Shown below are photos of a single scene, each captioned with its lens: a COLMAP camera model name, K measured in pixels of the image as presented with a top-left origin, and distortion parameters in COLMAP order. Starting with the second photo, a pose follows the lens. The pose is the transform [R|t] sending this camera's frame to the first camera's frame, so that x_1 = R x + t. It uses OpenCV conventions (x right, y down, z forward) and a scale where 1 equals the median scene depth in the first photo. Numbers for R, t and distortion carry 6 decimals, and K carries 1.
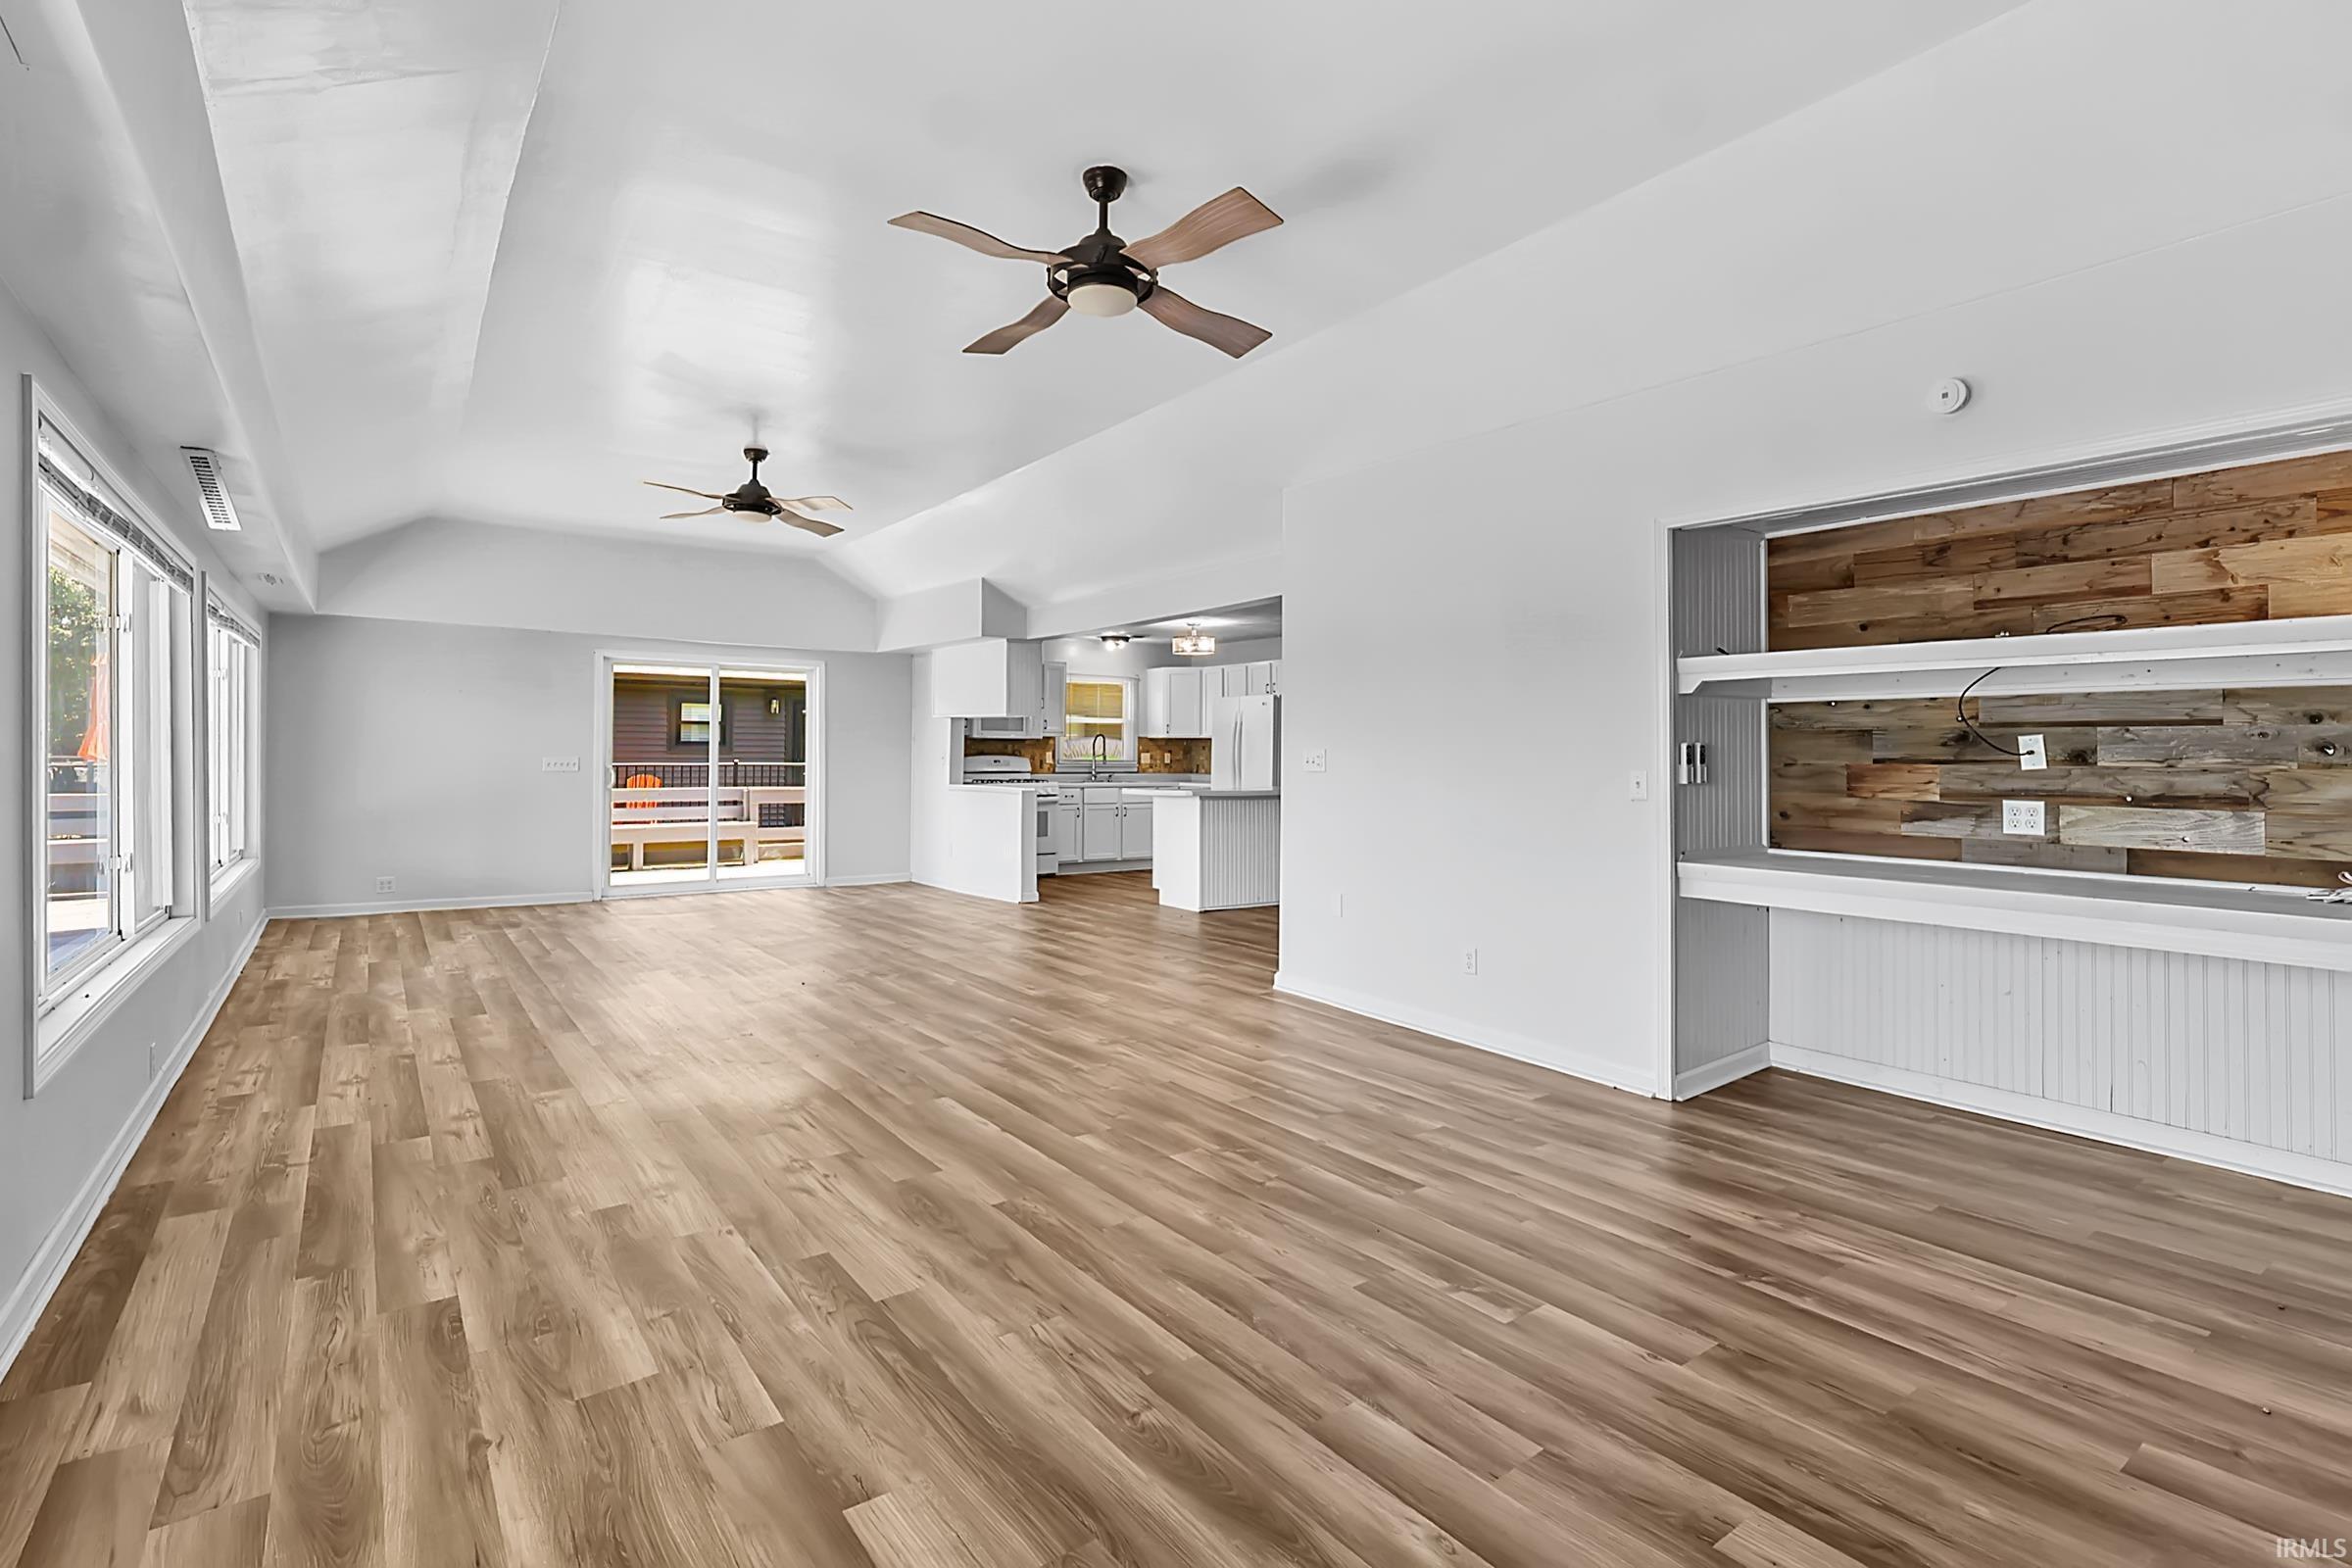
lens RADIAL K [[1093.9, 0, 1170.4], [0, 1093.9, 741.4], [0, 0, 1]] dist [0.001866, 0.005564]
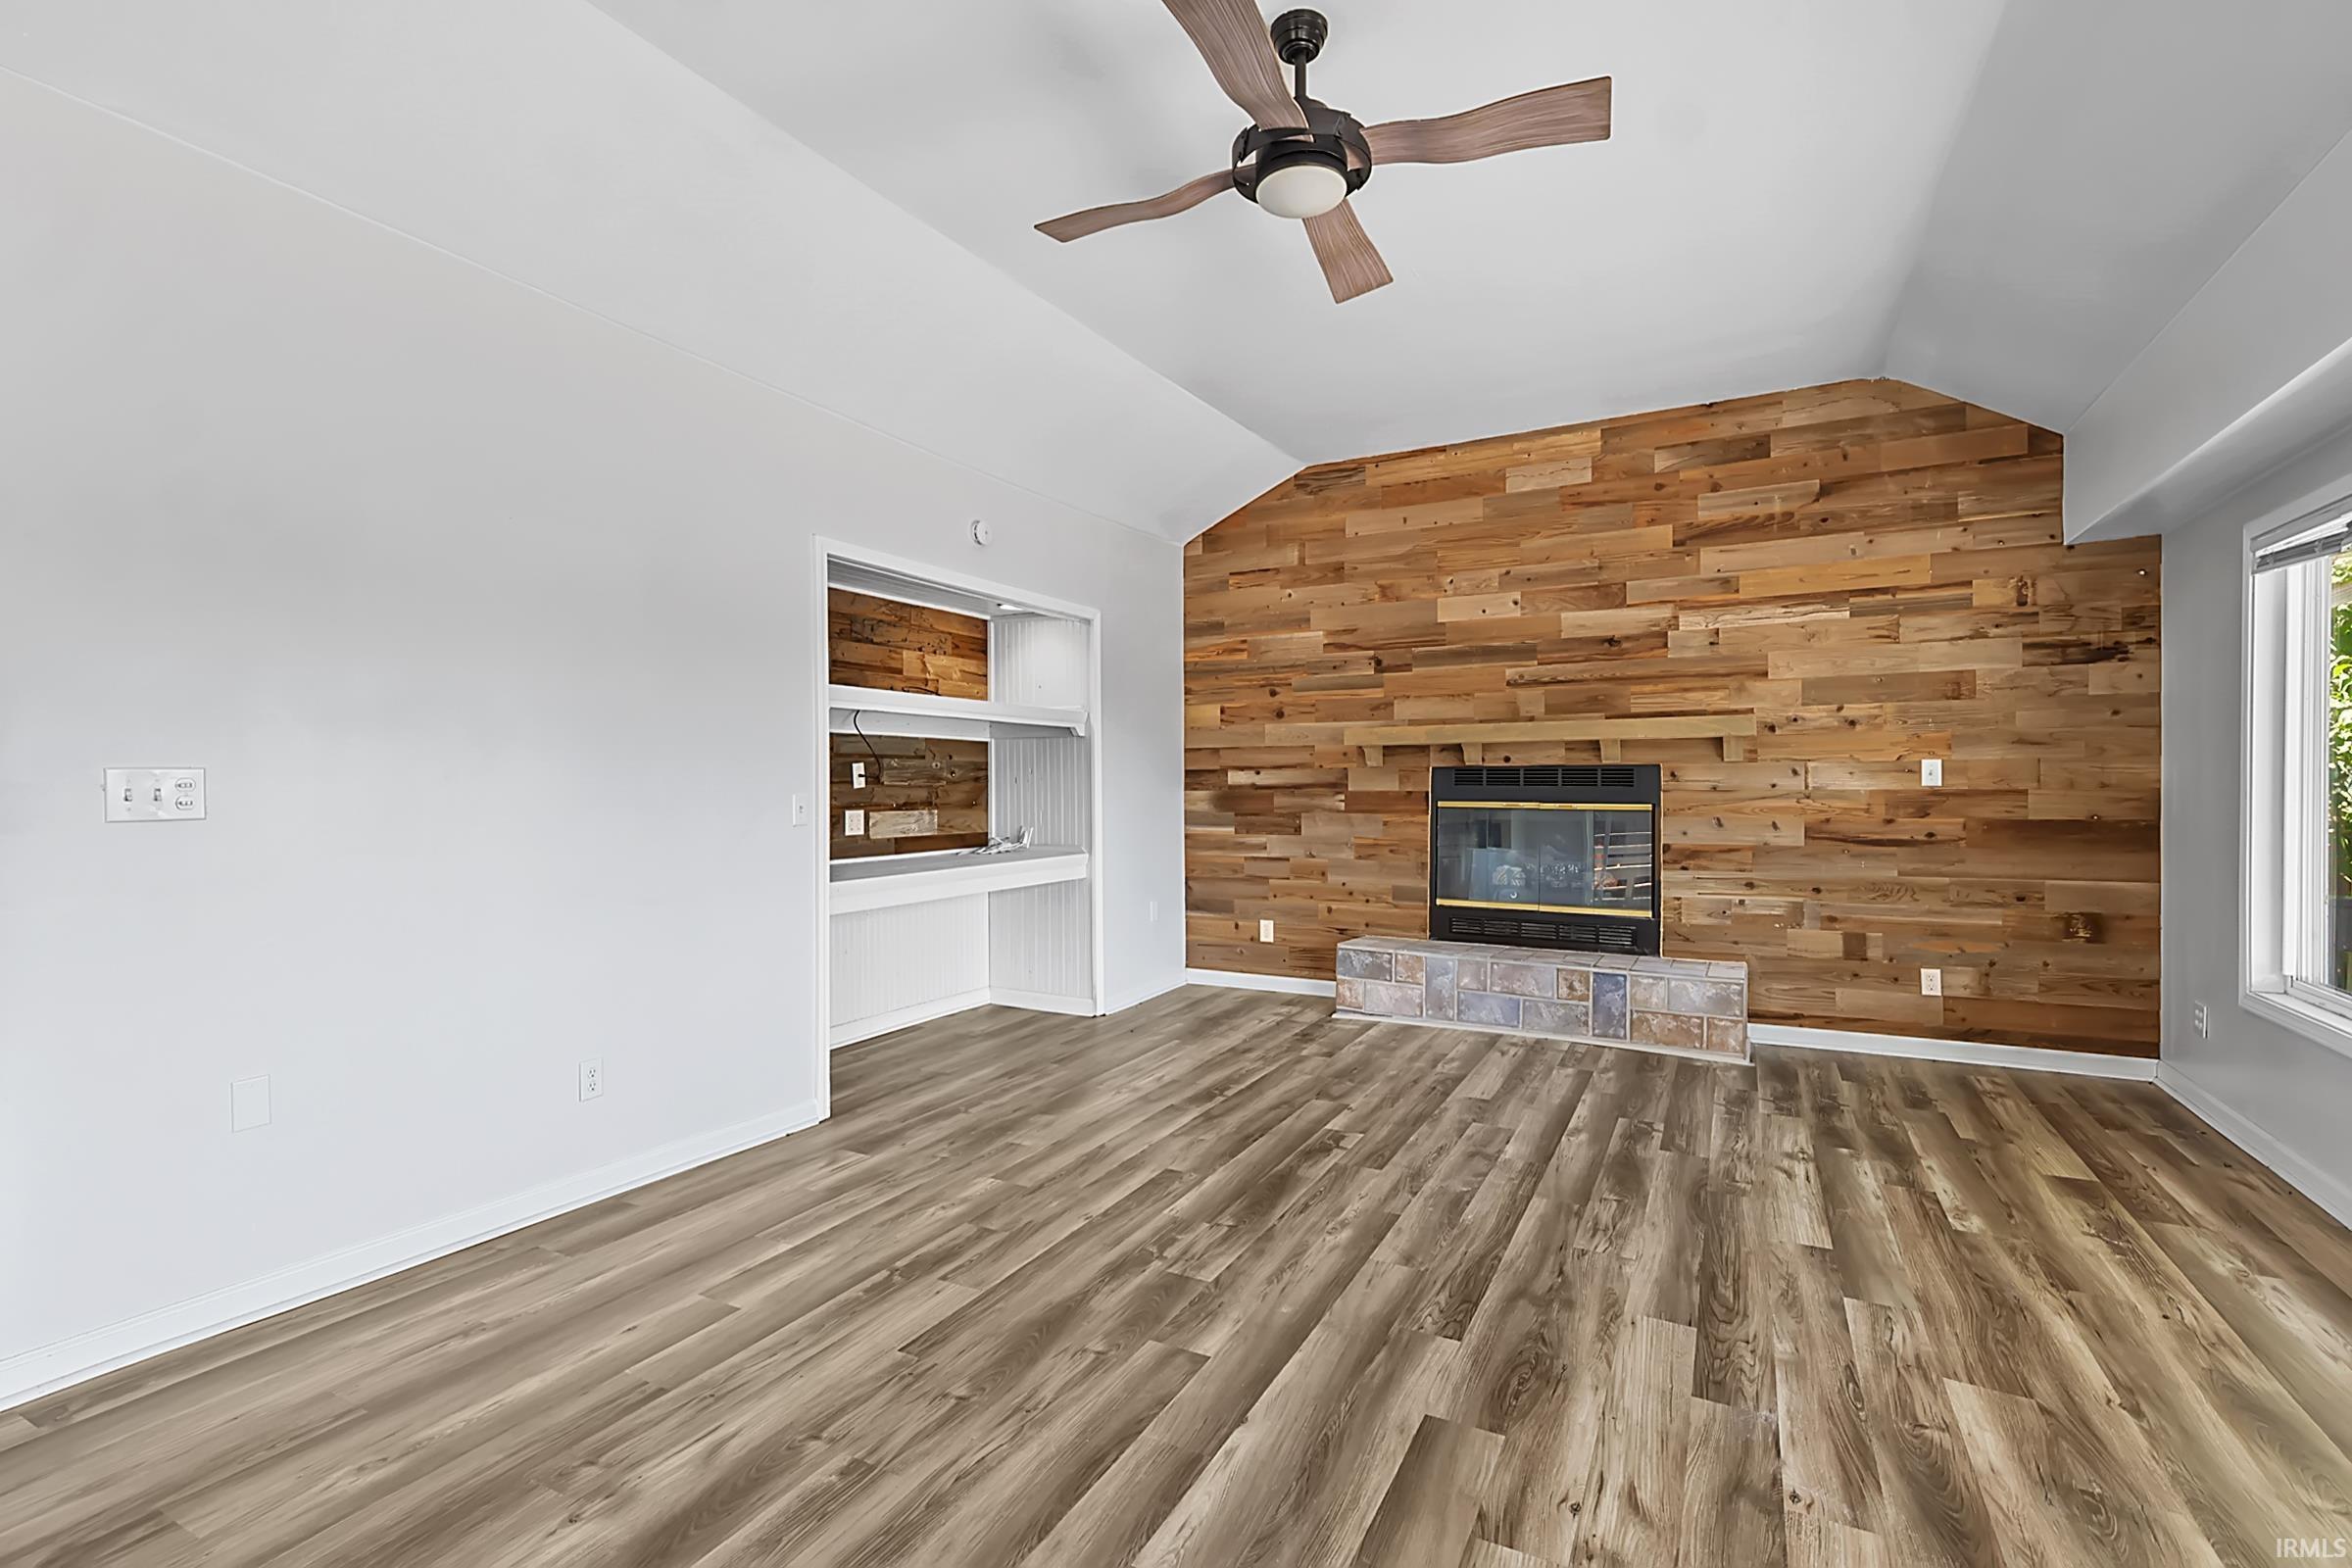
lens RADIAL K [[1093.9, 0, 1153.2], [0, 1093.9, 787.4], [0, 0, 1]] dist [0.001866, 0.005564]
pose [[-0.429147, -0.010926, 0.903169, -0.632962], [-0.011859, 0.999909, 0.006461, 0.011474], [-0.903157, -0.007938, -0.429237, 1.247249]]
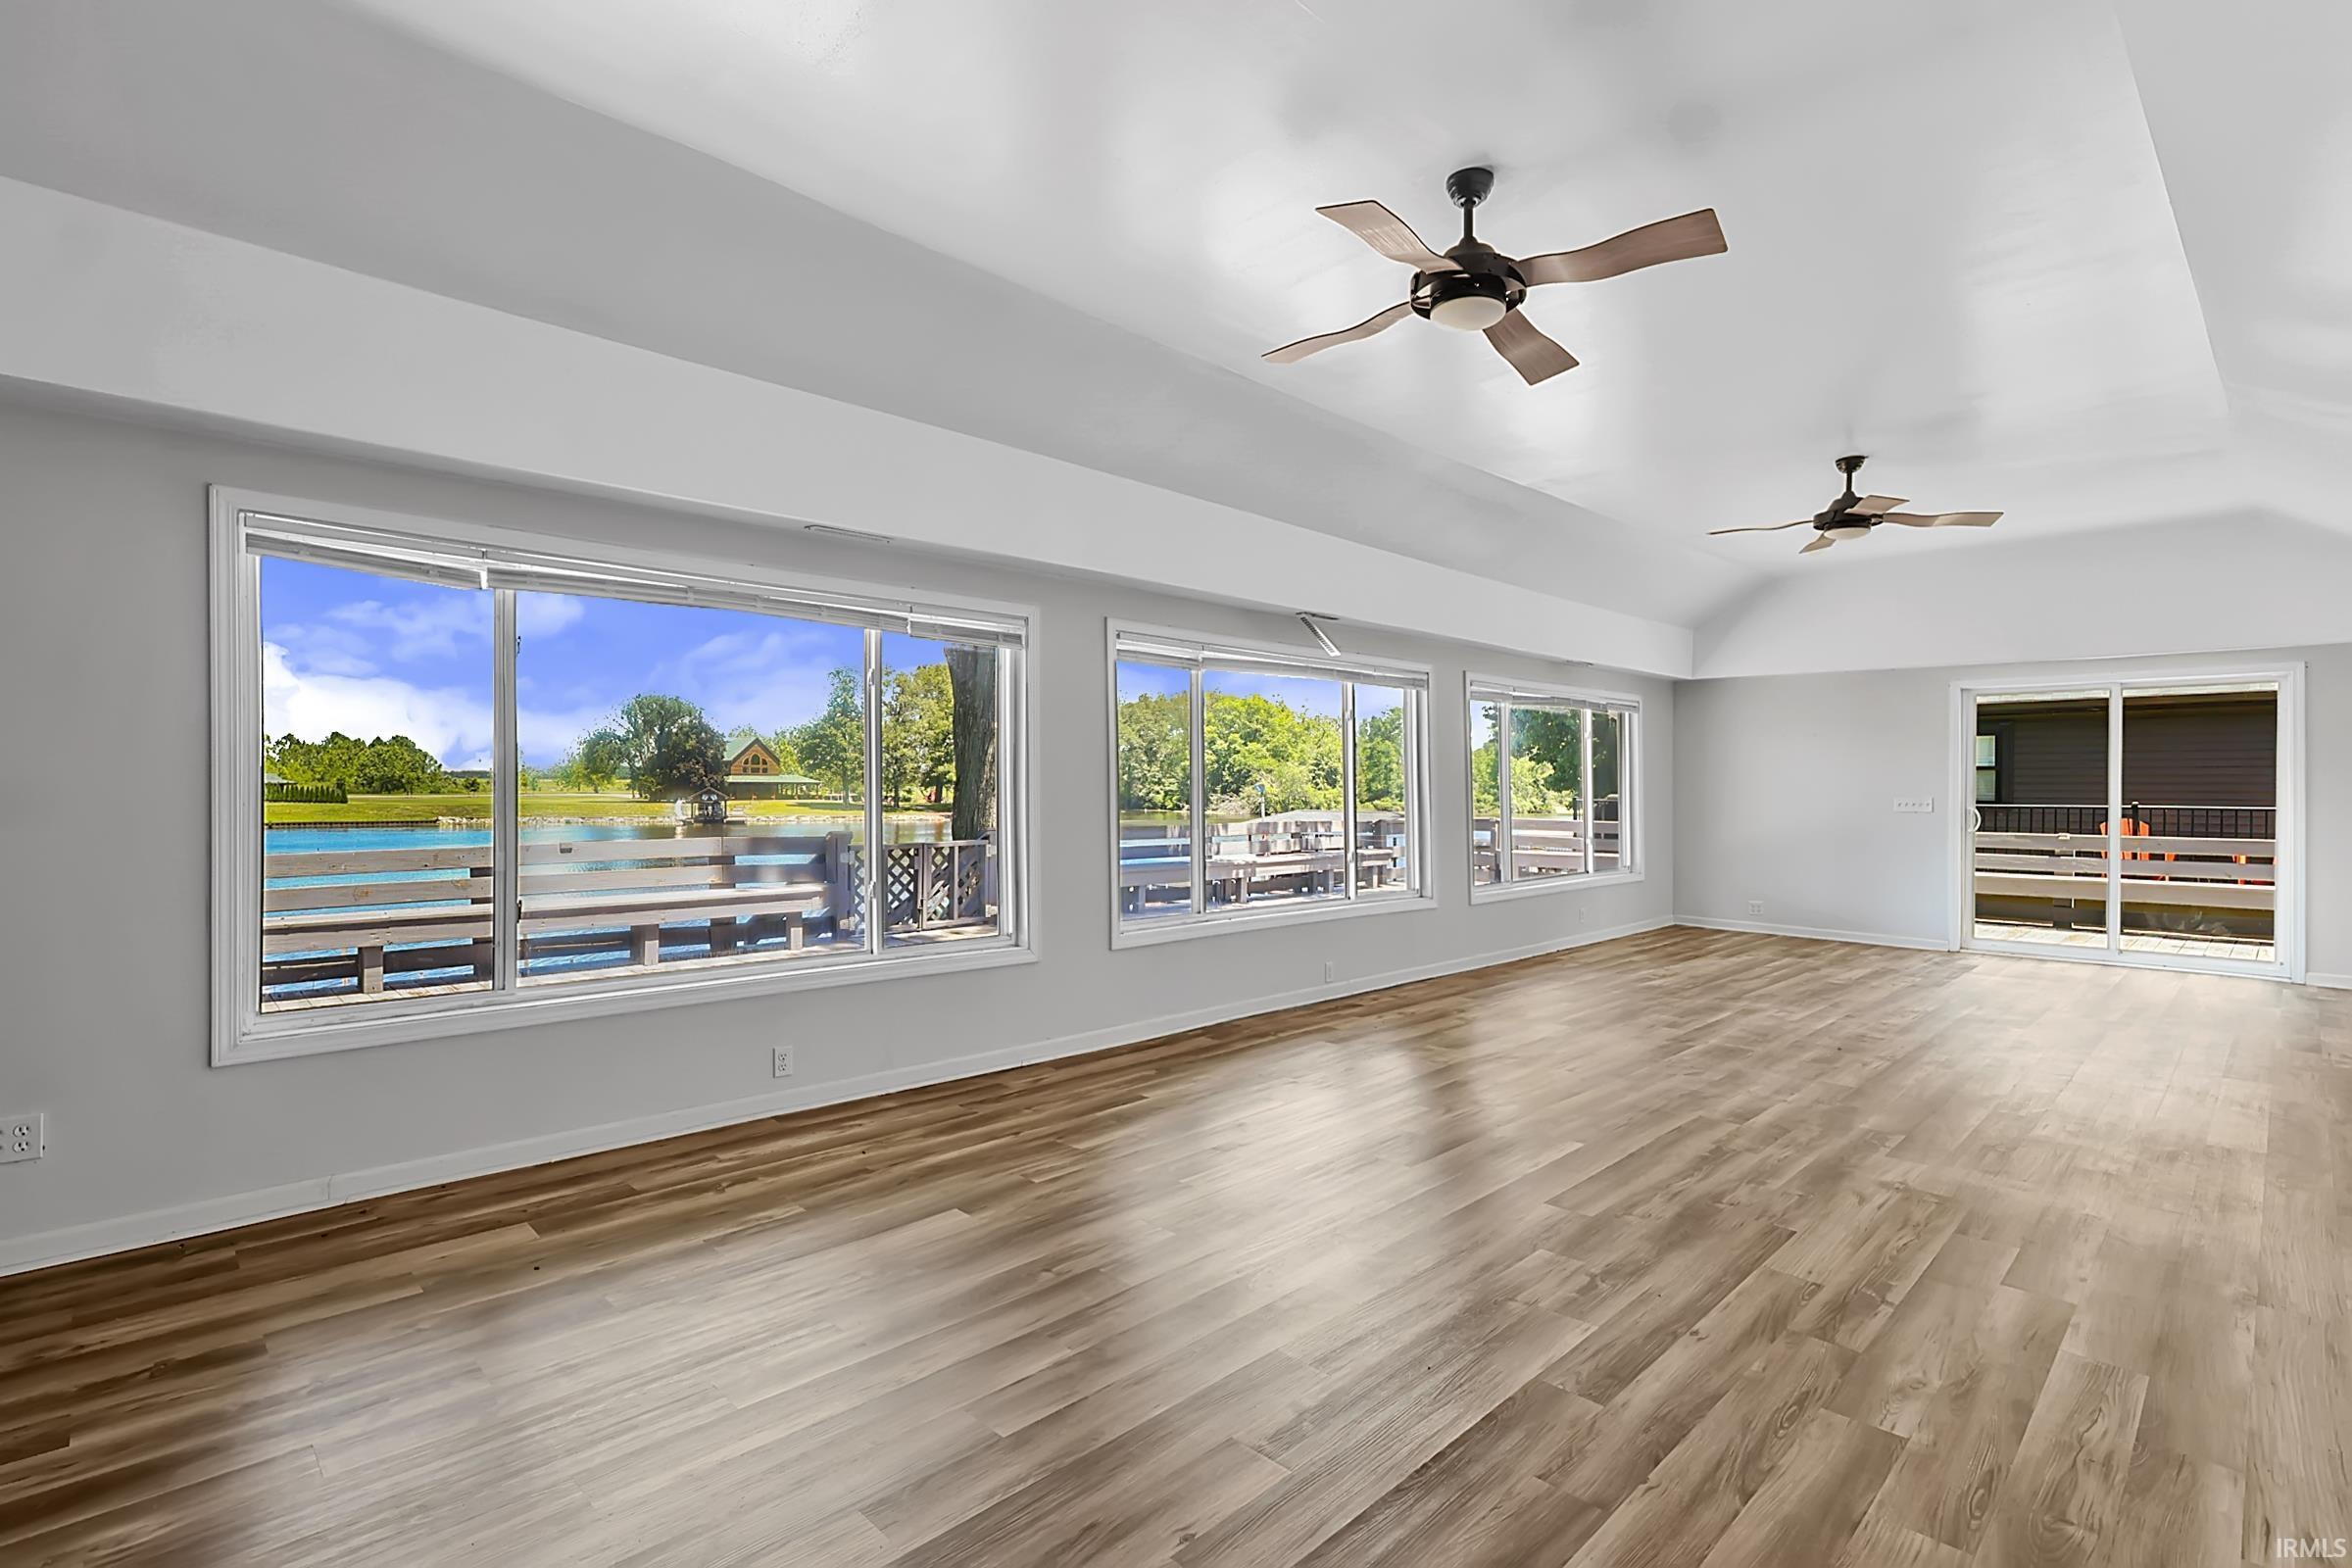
lens RADIAL K [[1093.9, 0, 1189.4], [0, 1093.9, 808.7], [0, 0, 1]] dist [0.001866, 0.005564]
pose [[0.160826, 0.013528, -0.986890, 0.735633], [0.009460, 0.999839, 0.015247, 0.008975], [0.986938, -0.011788, 0.160672, 0.526752]]
